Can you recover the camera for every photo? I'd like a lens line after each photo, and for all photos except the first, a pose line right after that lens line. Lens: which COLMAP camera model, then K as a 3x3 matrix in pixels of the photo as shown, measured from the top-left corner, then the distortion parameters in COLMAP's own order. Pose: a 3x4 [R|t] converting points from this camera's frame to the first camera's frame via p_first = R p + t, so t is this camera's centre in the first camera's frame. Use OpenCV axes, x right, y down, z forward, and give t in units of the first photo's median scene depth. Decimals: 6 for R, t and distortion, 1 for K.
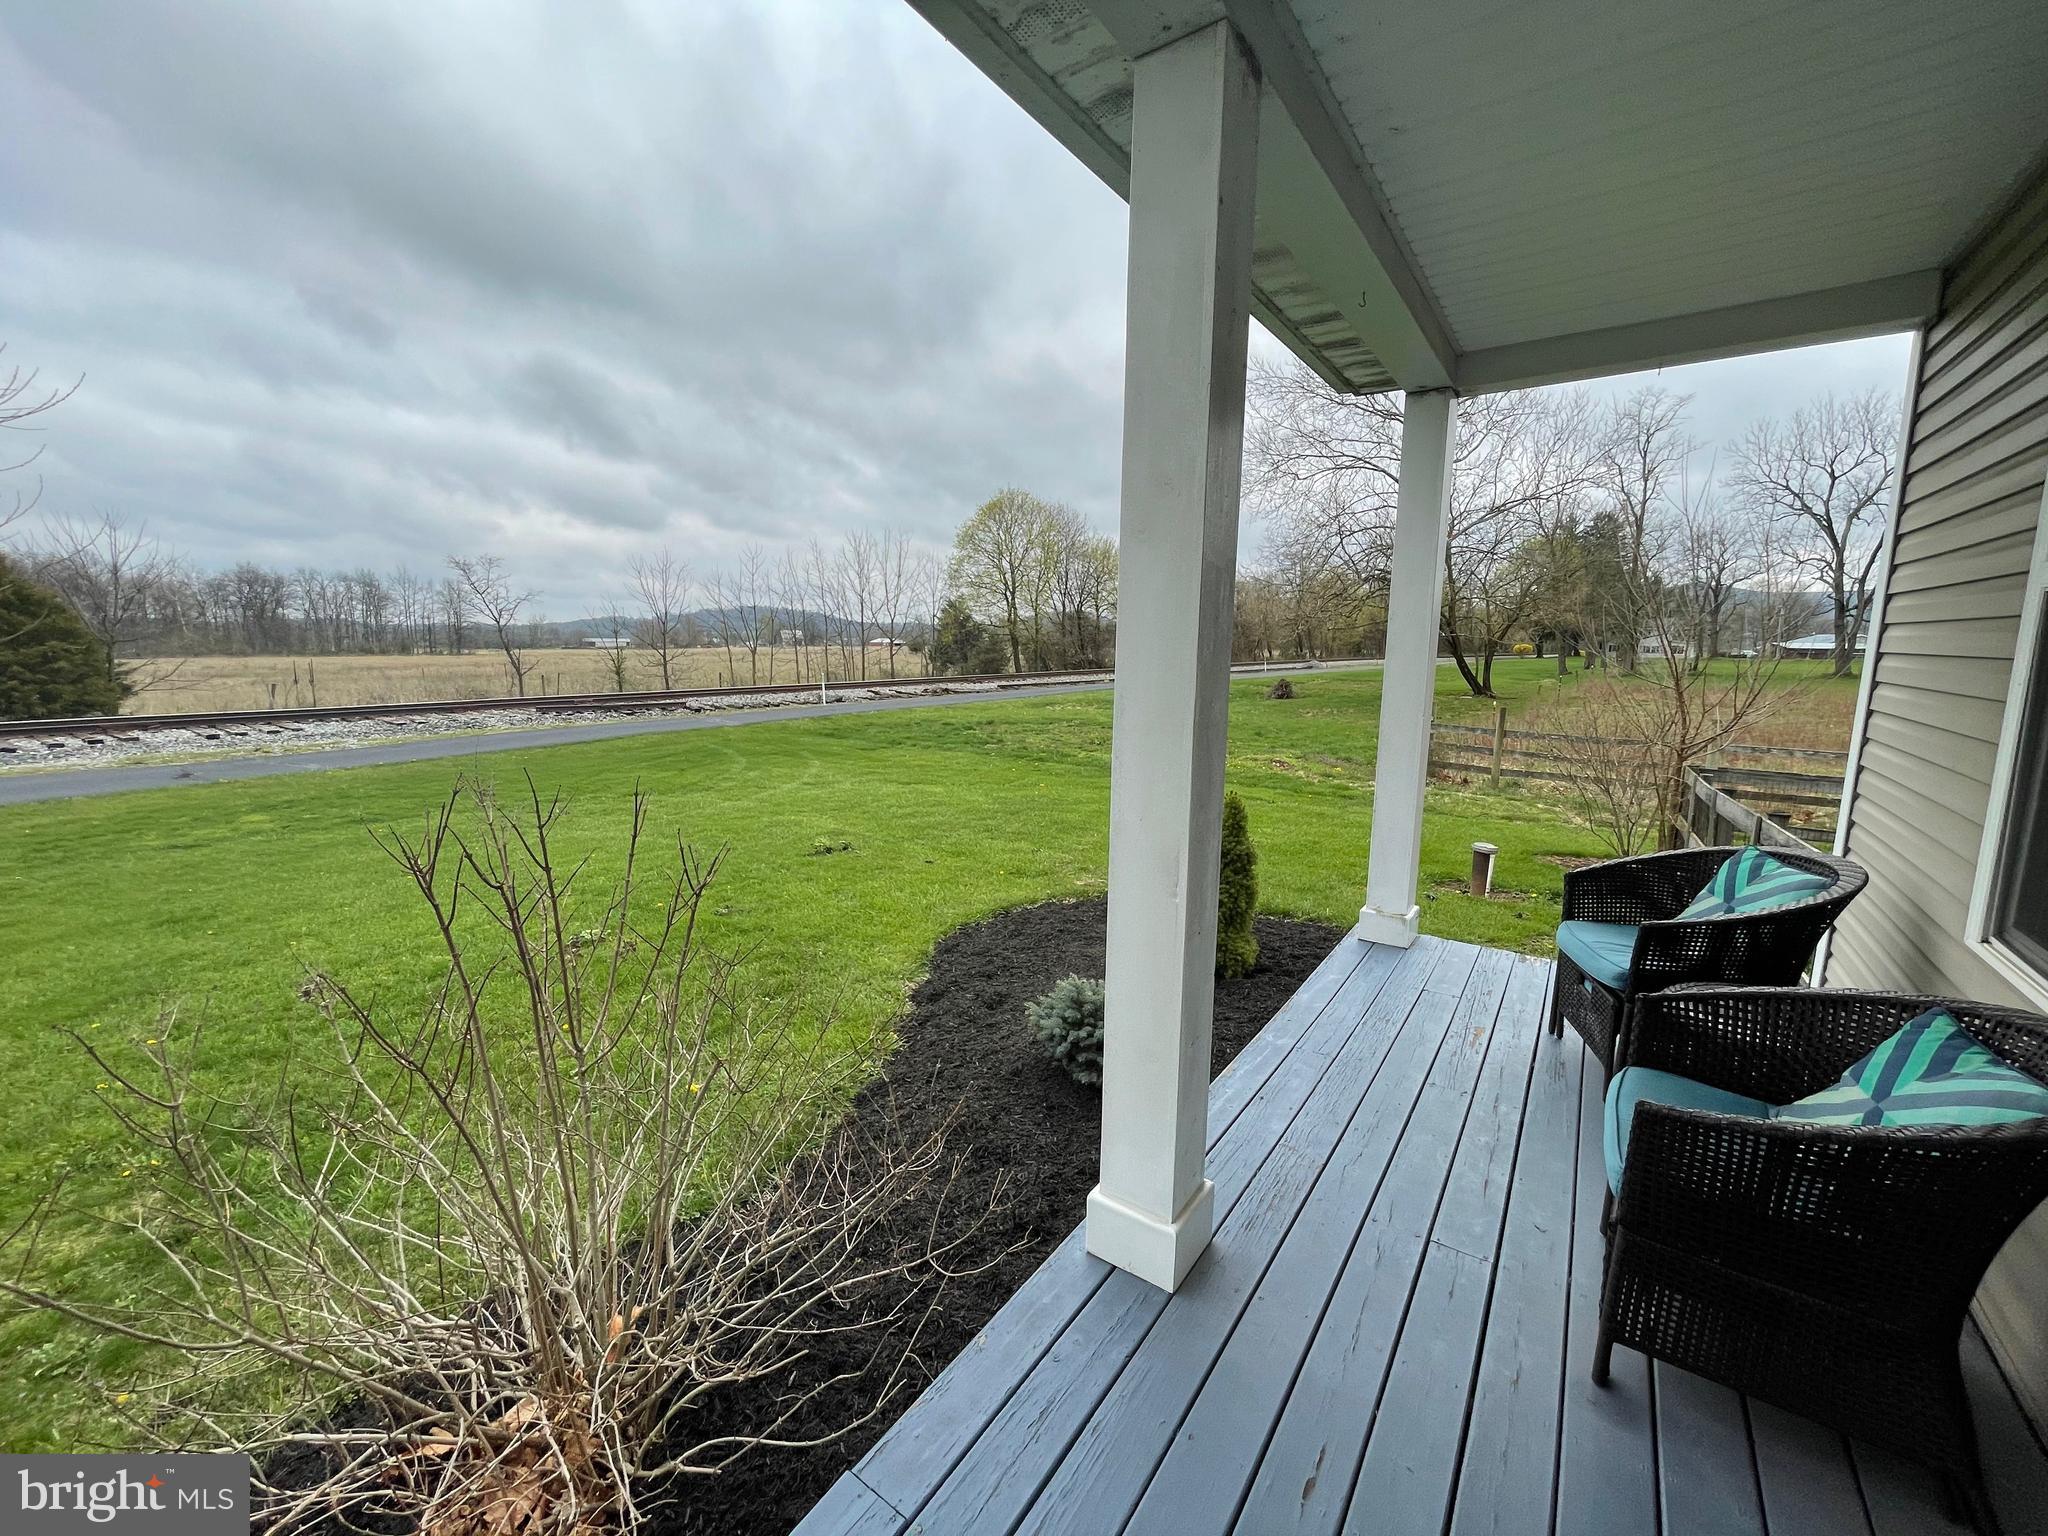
lens RADIAL K [[827.8, 0, 1014.1], [0, 827.8, 766.6], [0, 0, 1]] dist [-0.003225, -0.000568]
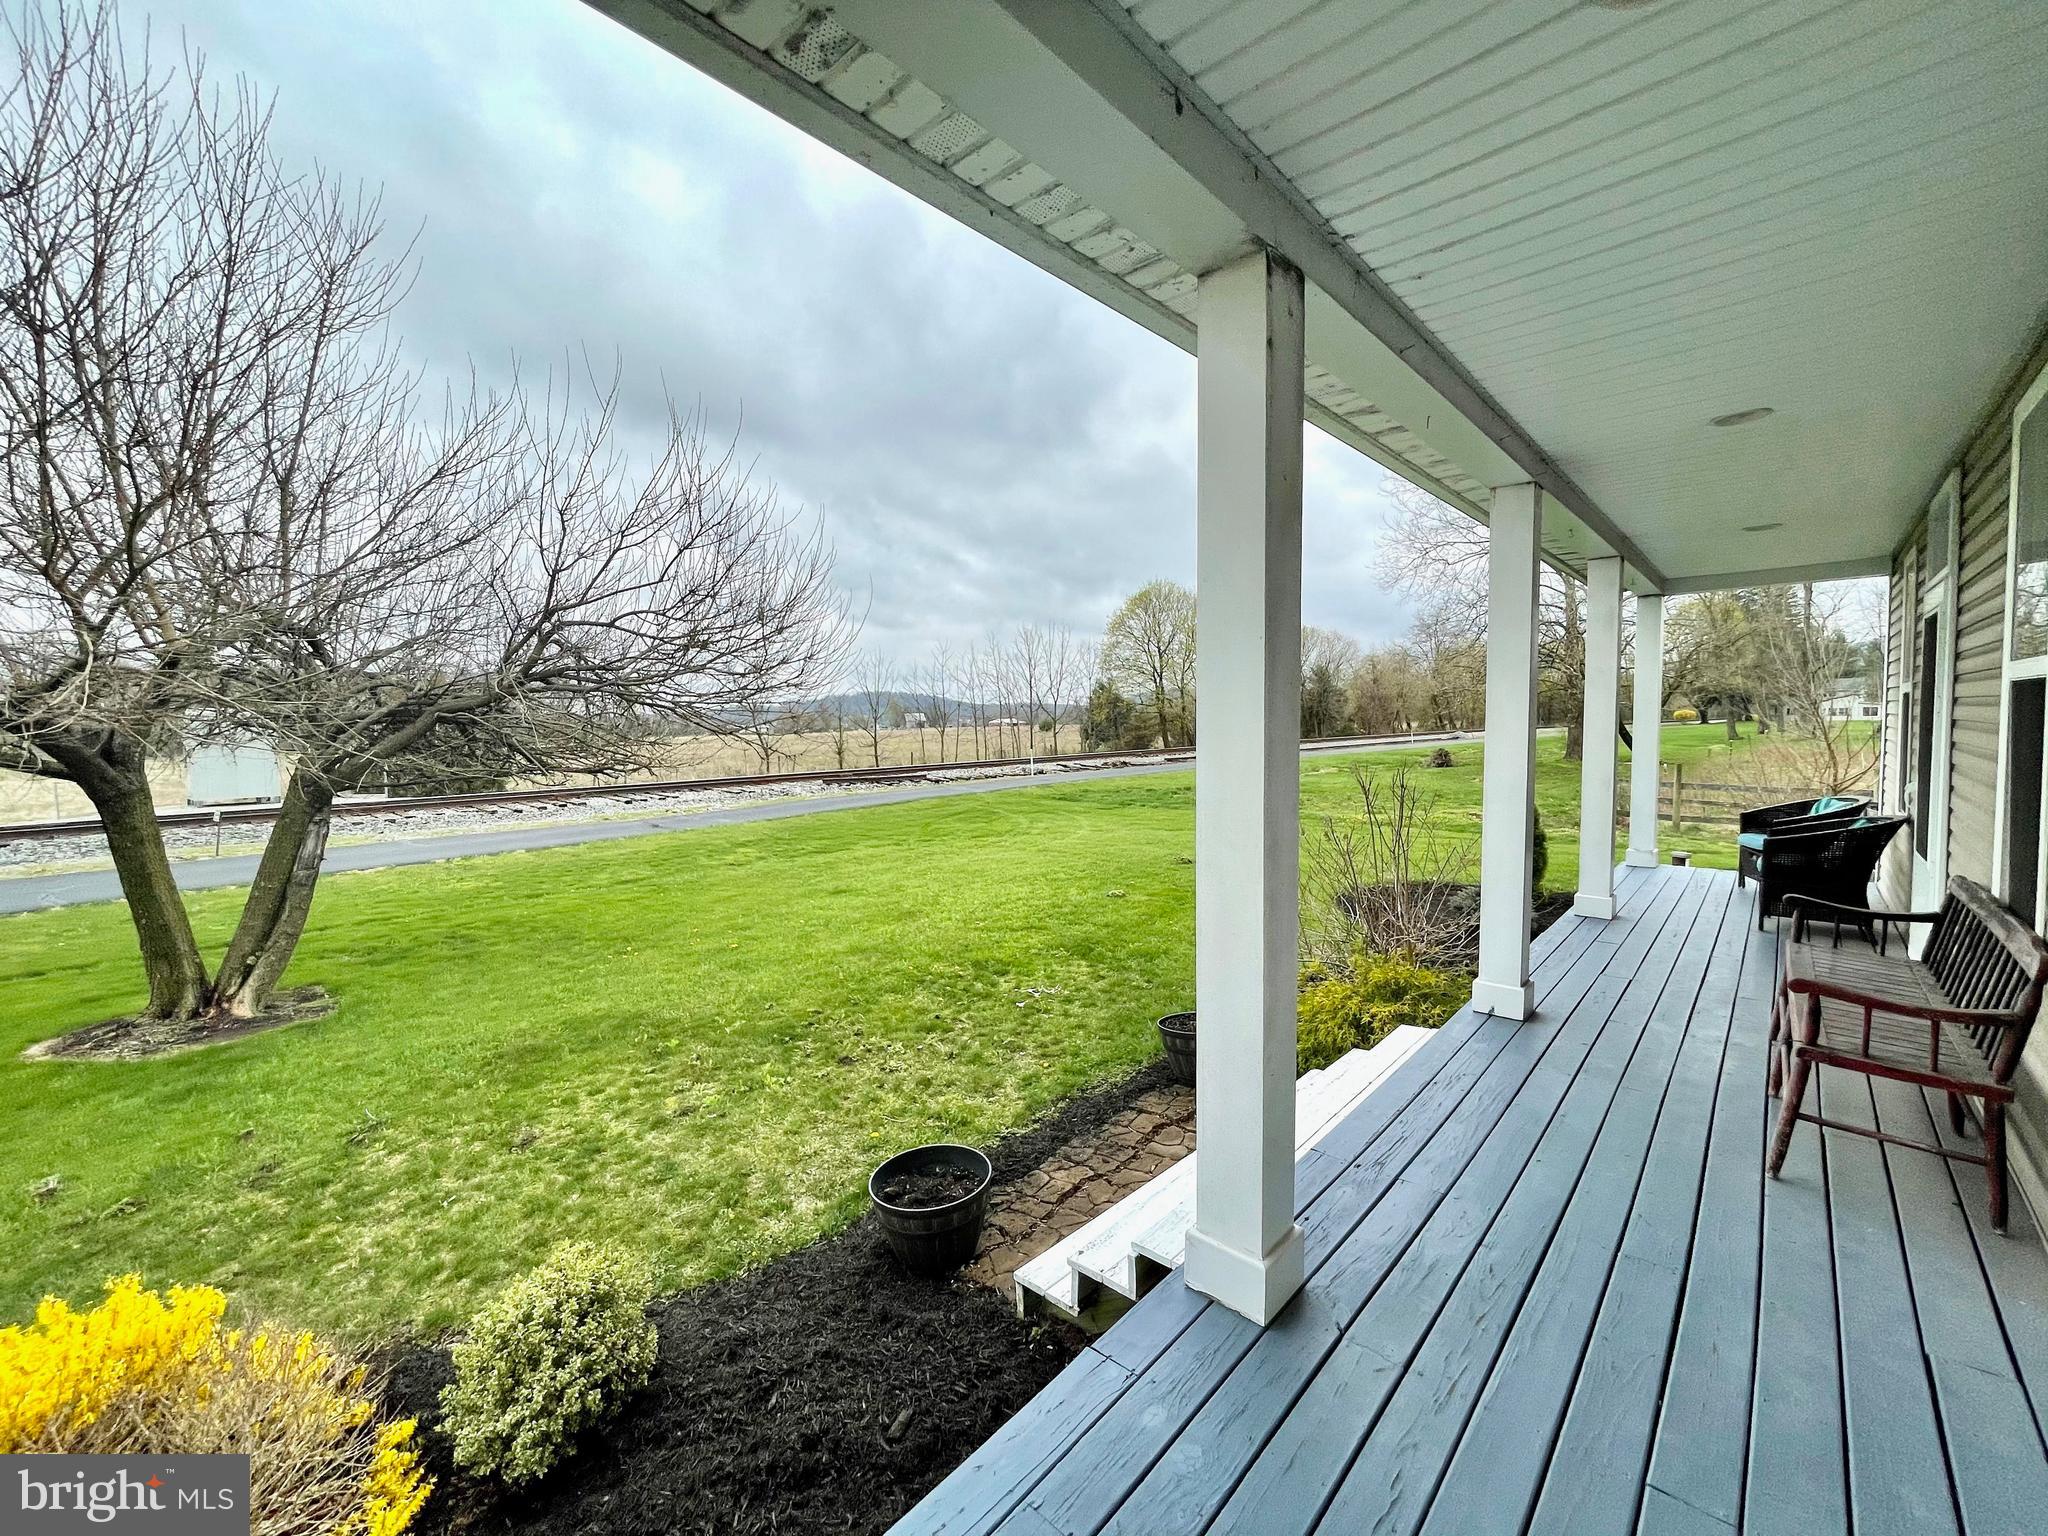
lens RADIAL K [[844.9, 0, 944.3], [0, 844.9, 771.2], [0, 0, 1]] dist [-0.066674, 0.028465]
pose [[0.982361, -0.013457, -0.186512, -0.077754], [-0.003448, 0.995934, -0.090017, 0.015827], [0.186965, 0.089072, 0.978320, -0.117352]]
